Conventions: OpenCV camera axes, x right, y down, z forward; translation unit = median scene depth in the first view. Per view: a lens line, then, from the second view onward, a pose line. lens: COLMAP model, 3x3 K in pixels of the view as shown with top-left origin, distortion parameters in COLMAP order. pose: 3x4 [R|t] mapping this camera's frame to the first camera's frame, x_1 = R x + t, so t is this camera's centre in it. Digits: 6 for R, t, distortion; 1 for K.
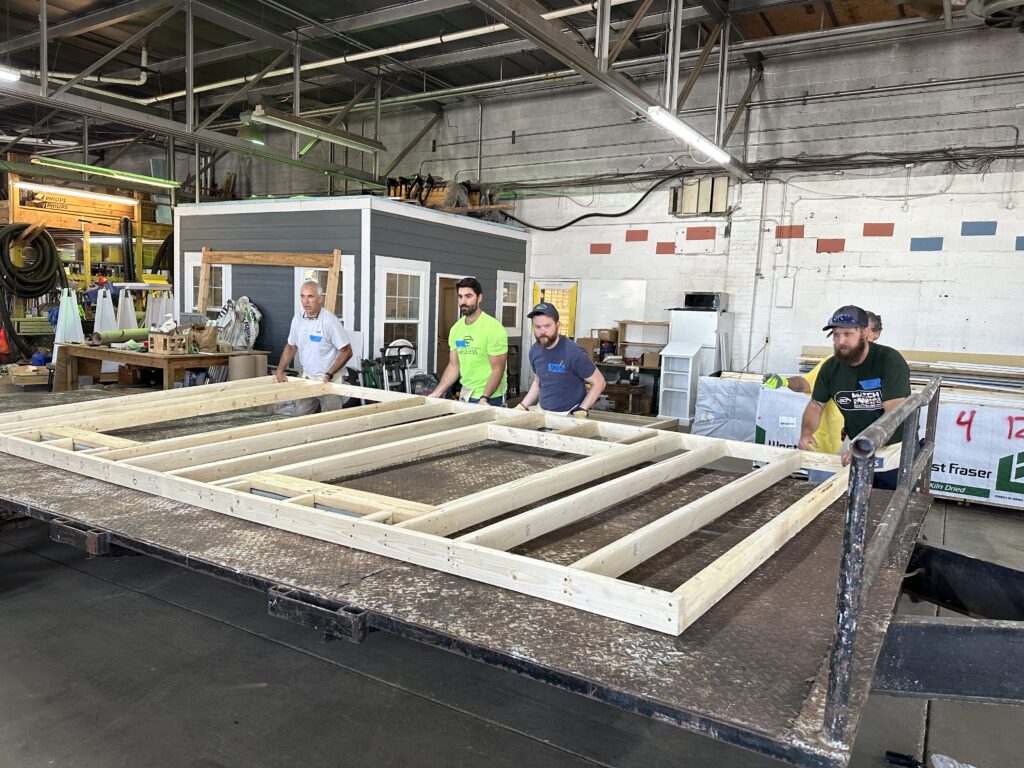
lens RADIAL K [[738.2, 0, 523.4], [0, 738.2, 386.0], [0, 0, 1]] dist [0.045561, -0.068264]
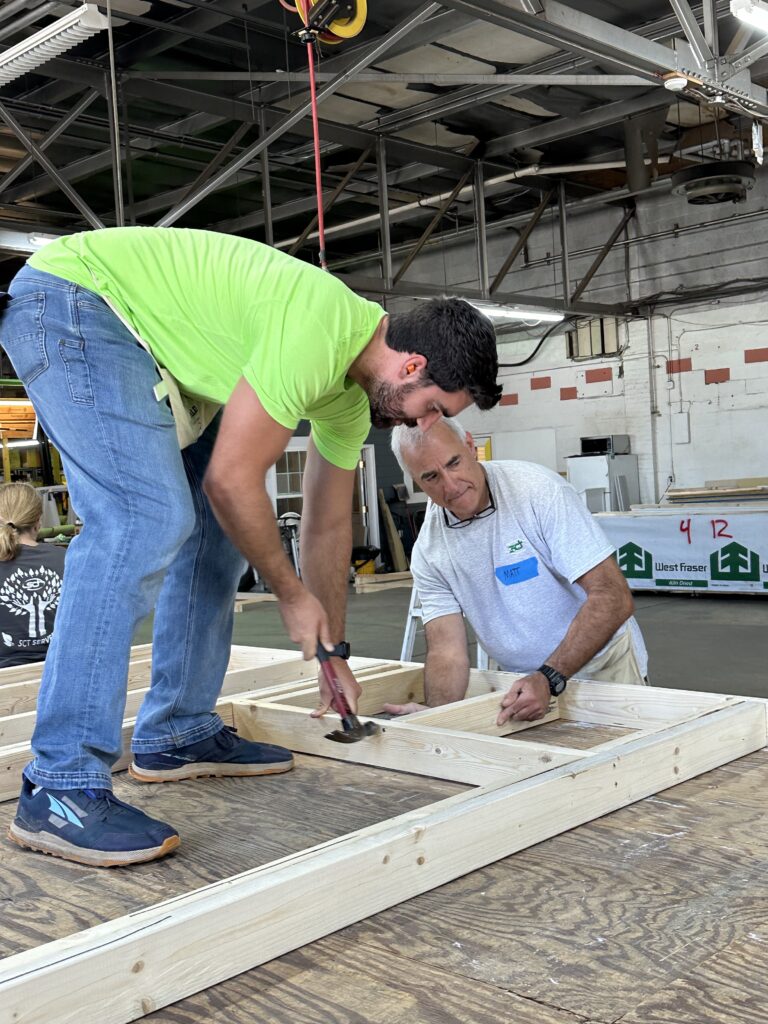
lens RADIAL K [[1195.3, 0, 384.0], [0, 1195.3, 512.0], [0, 0, 1]] dist [0.075204, 0.167189]
pose [[0.975246, -0.094463, -0.199931, 0.277504], [0.078804, 0.993268, -0.084898, 0.083348], [0.206605, 0.067041, 0.976125, -0.590264]]
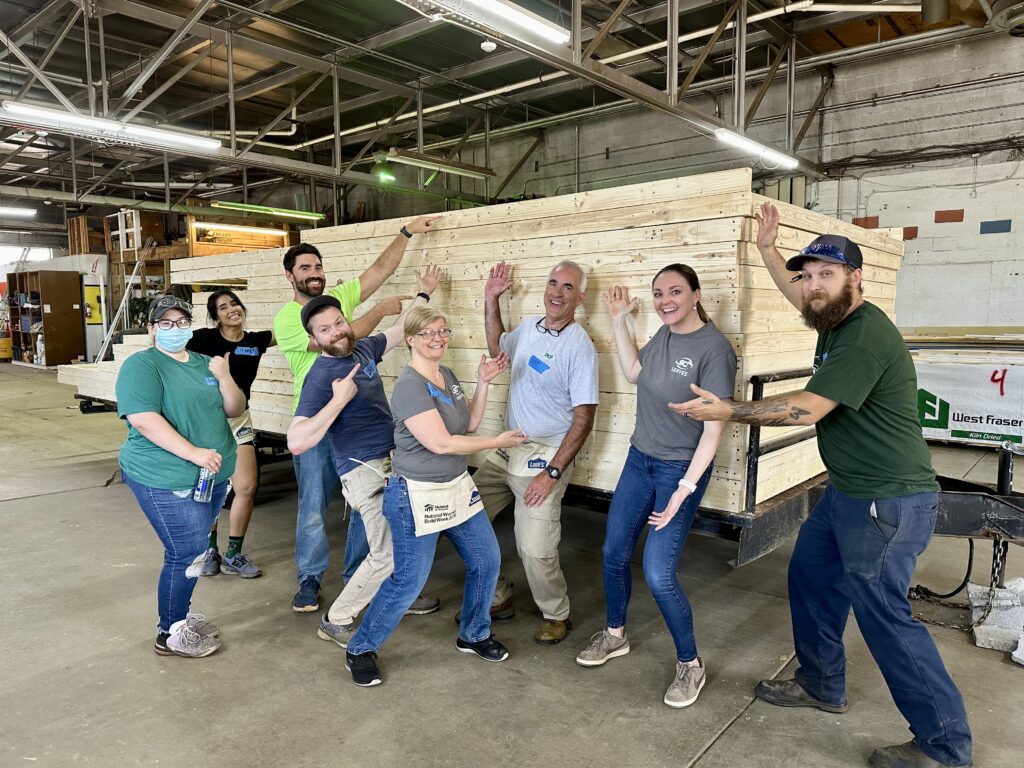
lens RADIAL K [[738.2, 0, 523.4], [0, 738.2, 386.0], [0, 0, 1]] dist [0.045561, -0.068264]
pose [[0.988944, -0.032237, -0.144742, 0.014769], [0.030753, 0.999449, -0.012480, 0.027848], [0.145064, 0.007891, 0.989391, -0.141962]]
